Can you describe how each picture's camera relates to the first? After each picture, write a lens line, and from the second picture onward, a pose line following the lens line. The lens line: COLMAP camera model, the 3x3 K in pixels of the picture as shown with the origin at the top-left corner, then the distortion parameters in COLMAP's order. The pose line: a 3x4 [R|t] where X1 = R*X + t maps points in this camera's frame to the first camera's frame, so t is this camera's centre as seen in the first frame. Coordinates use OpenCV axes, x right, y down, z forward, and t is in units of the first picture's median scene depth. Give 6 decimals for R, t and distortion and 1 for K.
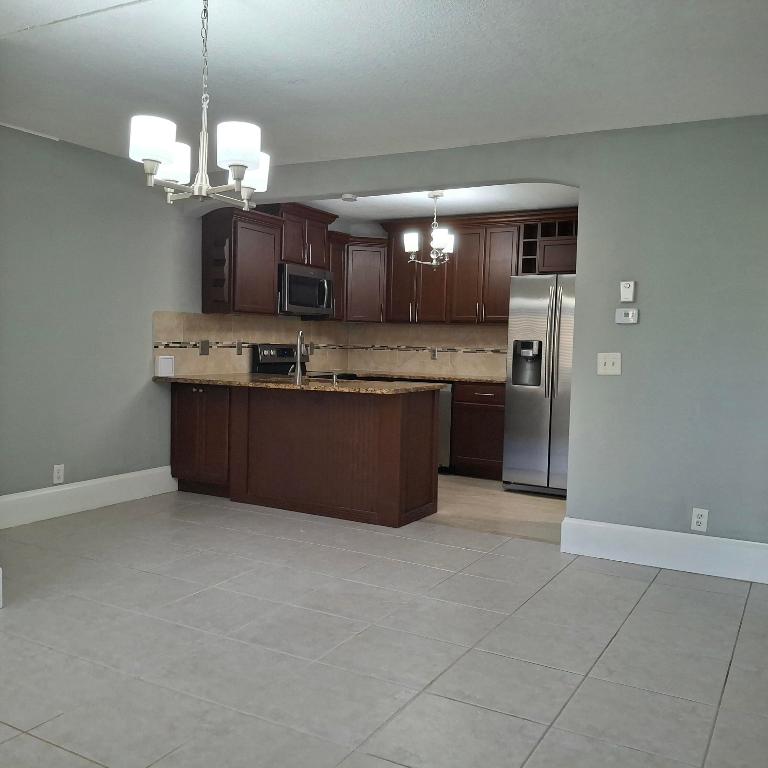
lens RADIAL K [[759.1, 0, 363.8], [0, 759.1, 402.7], [0, 0, 1]] dist [0.031320, 0.000000]
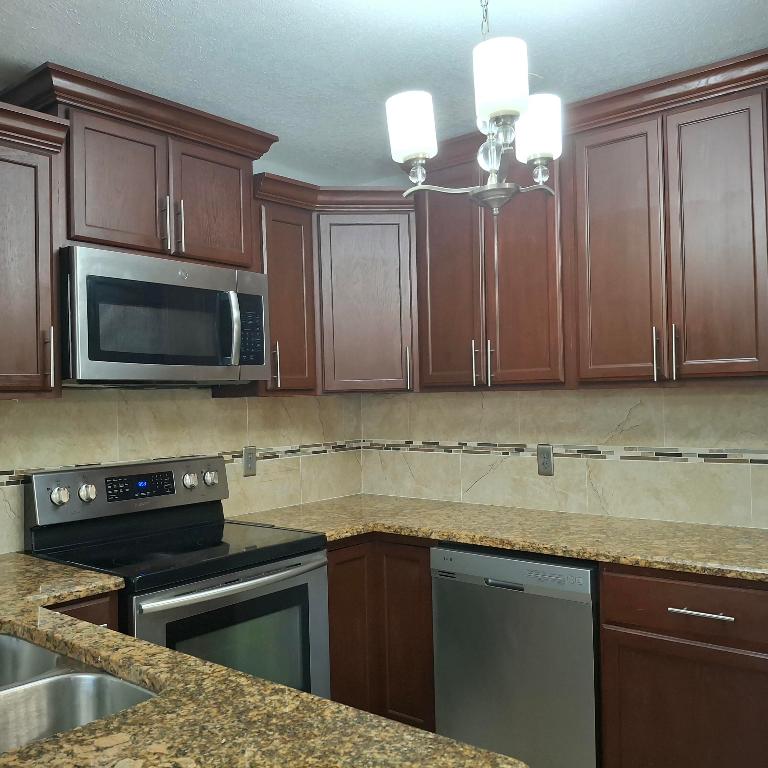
lens RADIAL K [[759.1, 0, 377.3], [0, 759.1, 389.1], [0, 0, 1]] dist [0.031320, 0.000000]
pose [[0.982221, -0.050398, -0.180840, 0.096611], [0.033943, 0.995091, -0.092959, -0.082692], [0.184637, 0.085168, 0.979110, 0.708315]]
